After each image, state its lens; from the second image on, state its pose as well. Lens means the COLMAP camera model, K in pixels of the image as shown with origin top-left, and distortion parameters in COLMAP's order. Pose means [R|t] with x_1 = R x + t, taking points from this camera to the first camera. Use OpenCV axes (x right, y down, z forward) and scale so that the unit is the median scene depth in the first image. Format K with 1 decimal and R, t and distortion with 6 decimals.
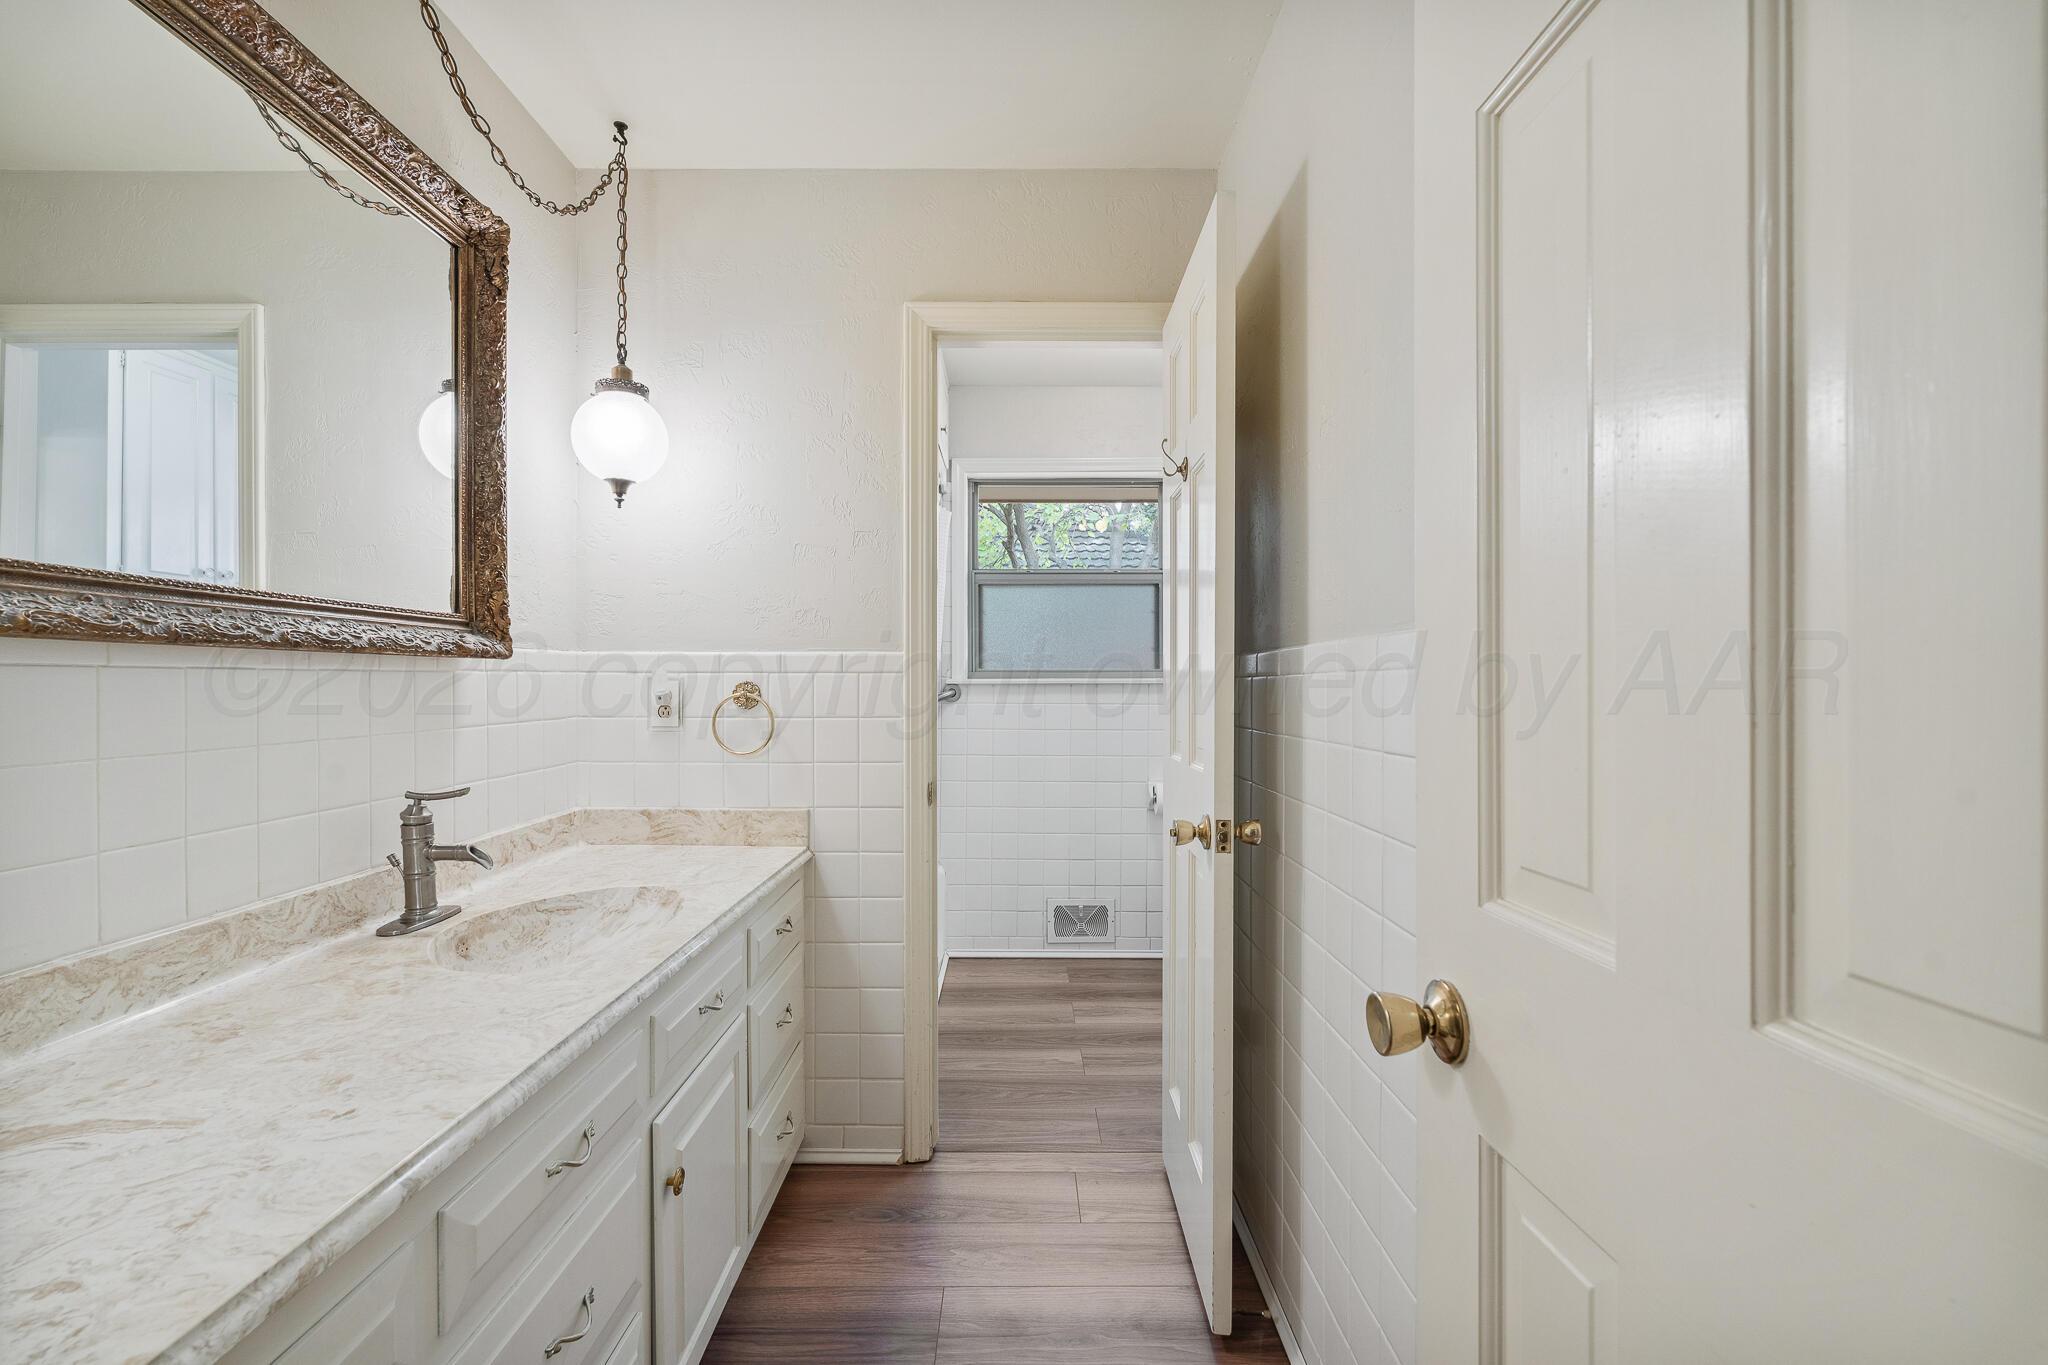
lens RADIAL K [[914.1, 0, 1032.0], [0, 914.1, 688.8], [0, 0, 1]] dist [-0.006527, 0.001545]
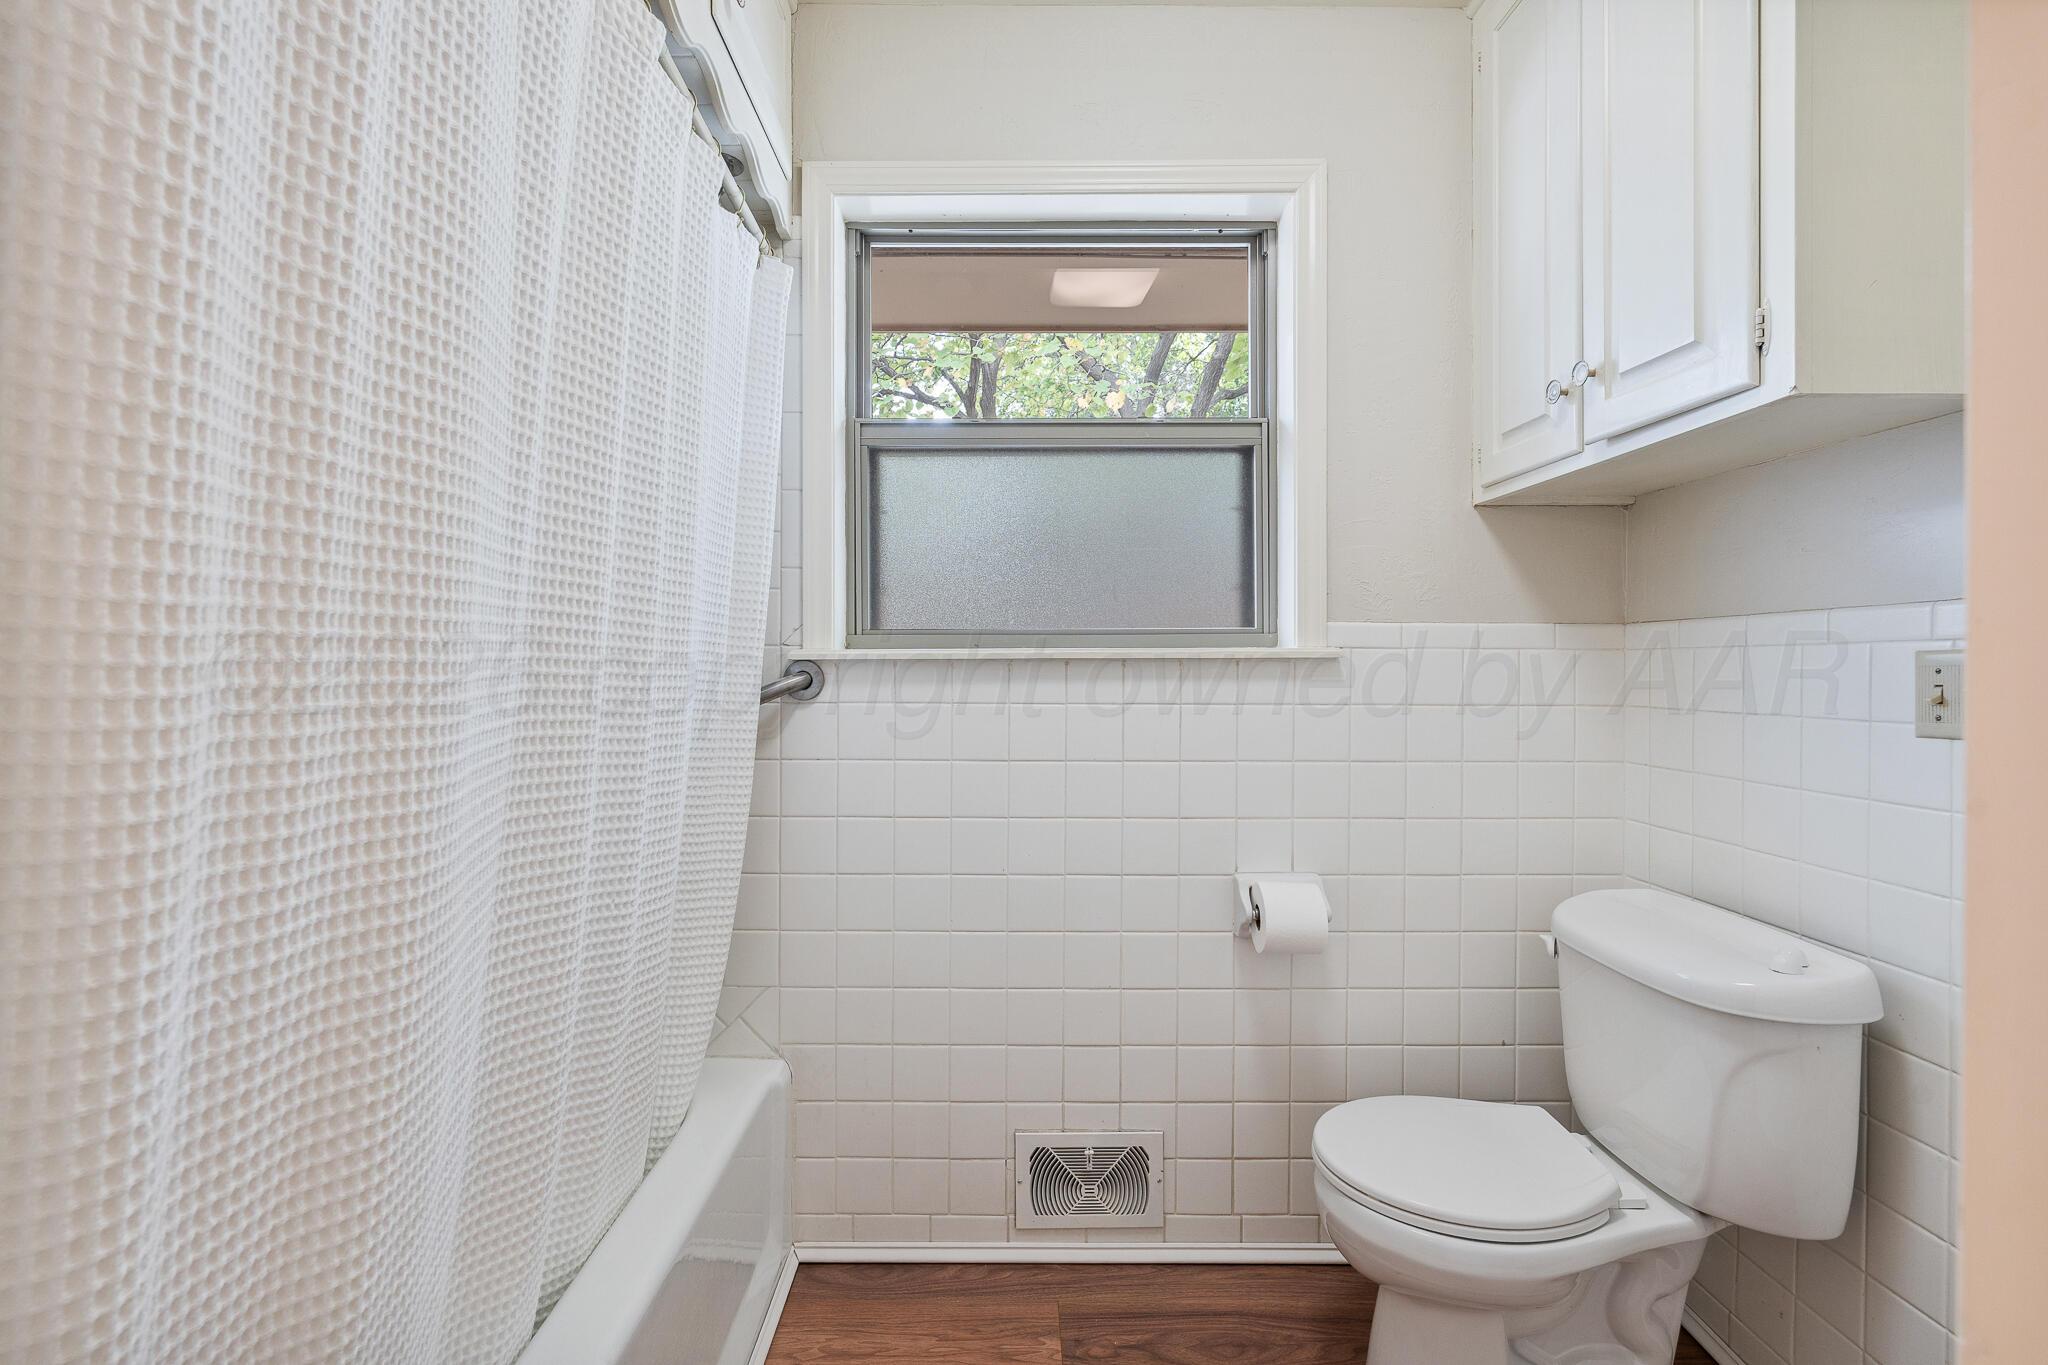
lens RADIAL K [[914.1, 0, 1027.7], [0, 914.1, 679.6], [0, 0, 1]] dist [-0.006527, 0.001545]
pose [[0.999994, -0.002588, 0.002096, 0.041425], [0.002556, 0.999884, 0.015001, -0.003855], [-0.002135, -0.014996, 0.999885, 1.009489]]
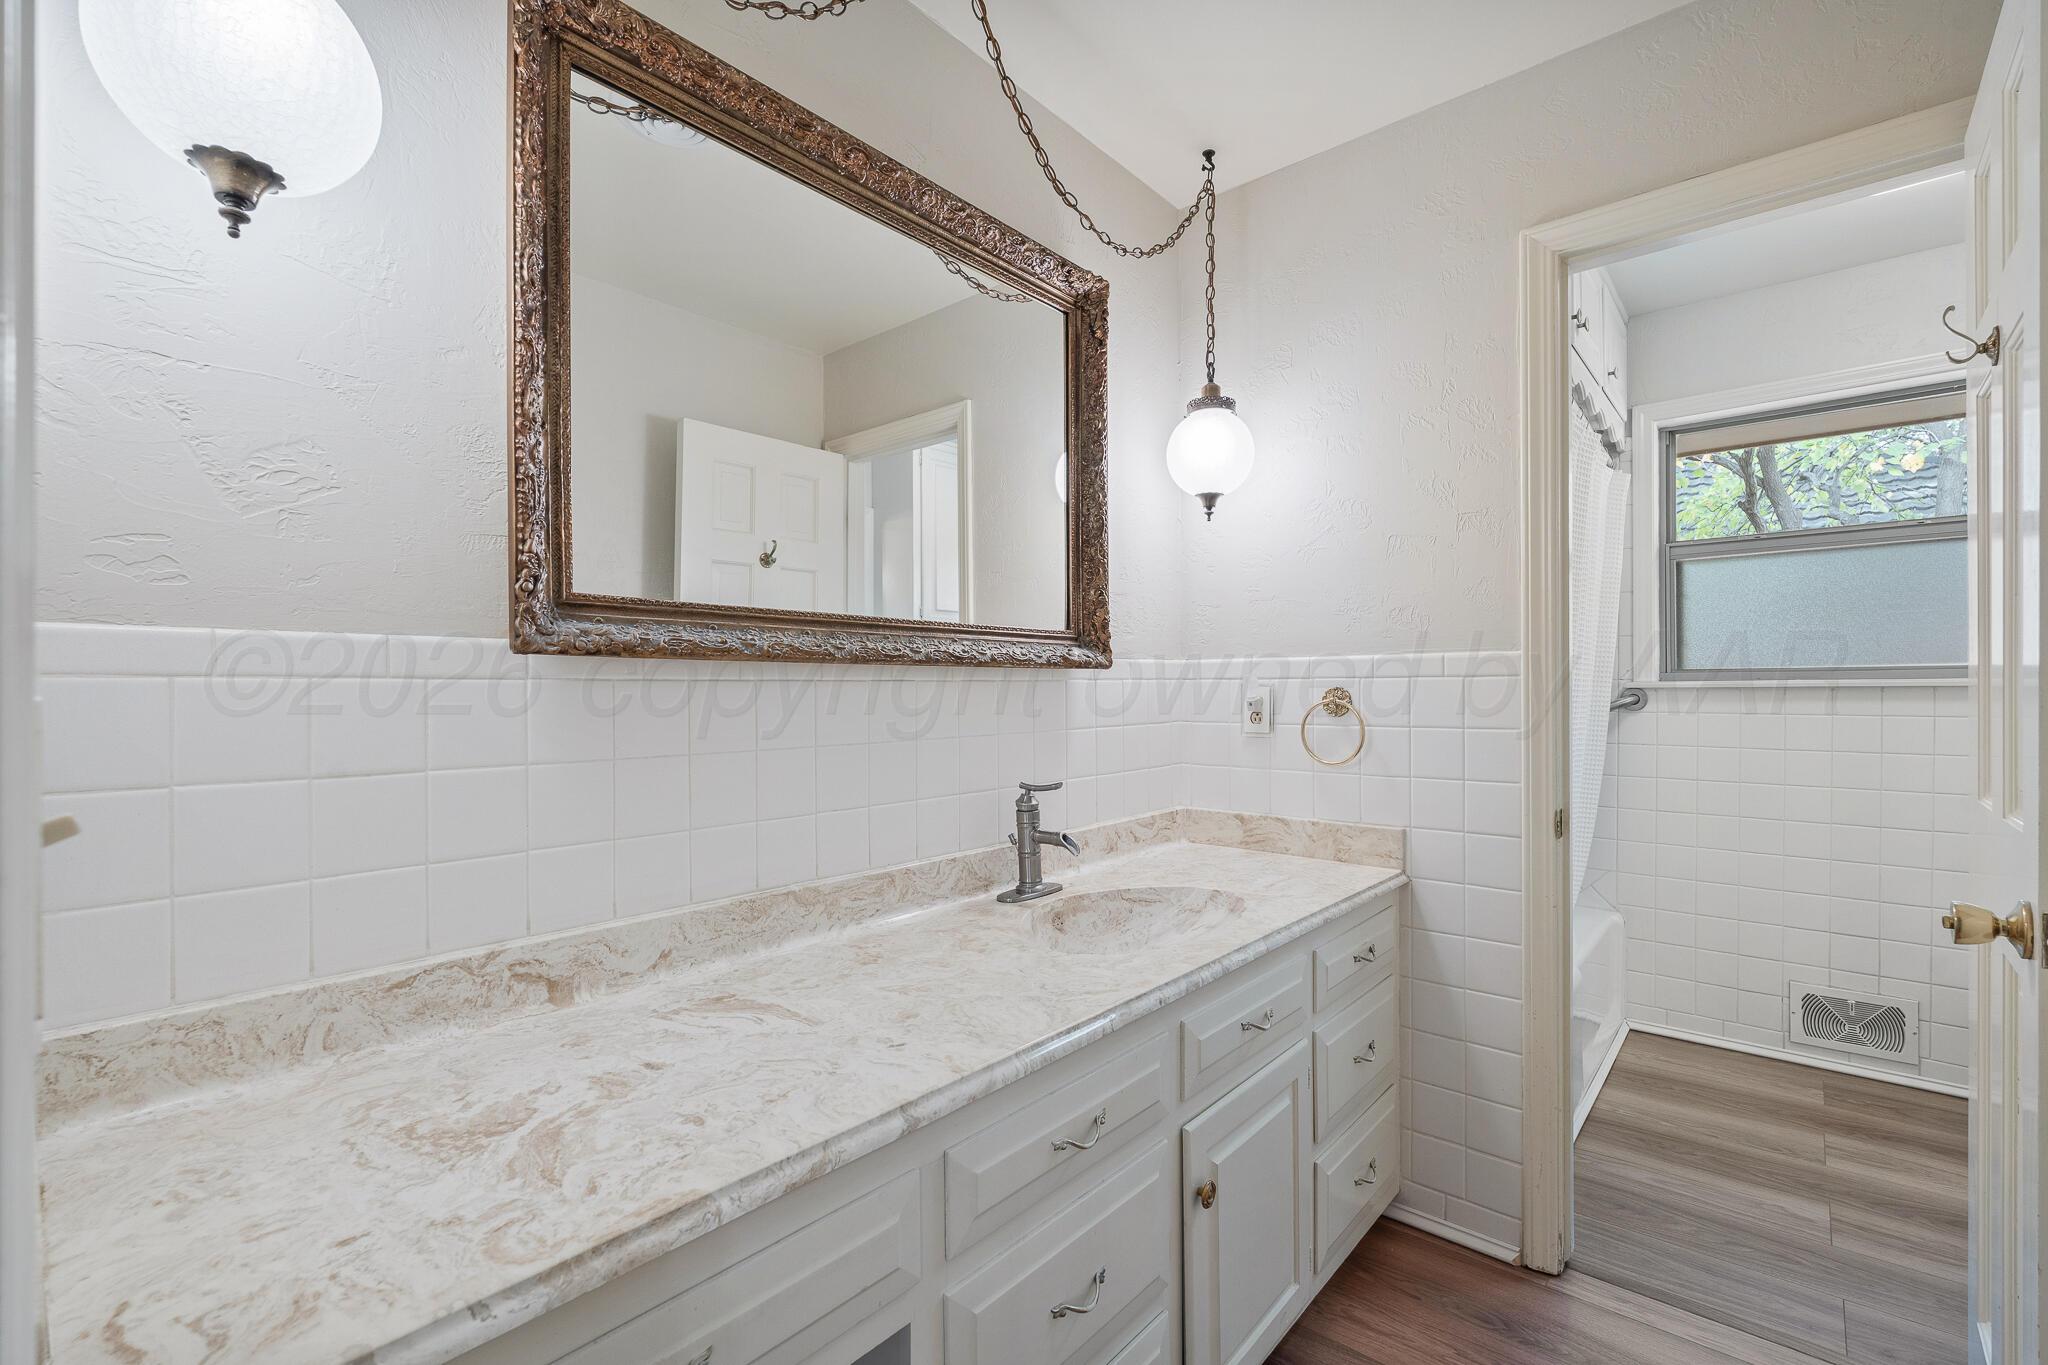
lens RADIAL K [[914.1, 0, 1015.3], [0, 914.1, 689.8], [0, 0, 1]] dist [-0.006527, 0.001545]
pose [[0.745585, -0.004396, -0.666396, 0.075245], [0.001804, 0.999988, -0.004578, -0.001819], [0.666408, 0.002211, 0.745584, 0.078883]]
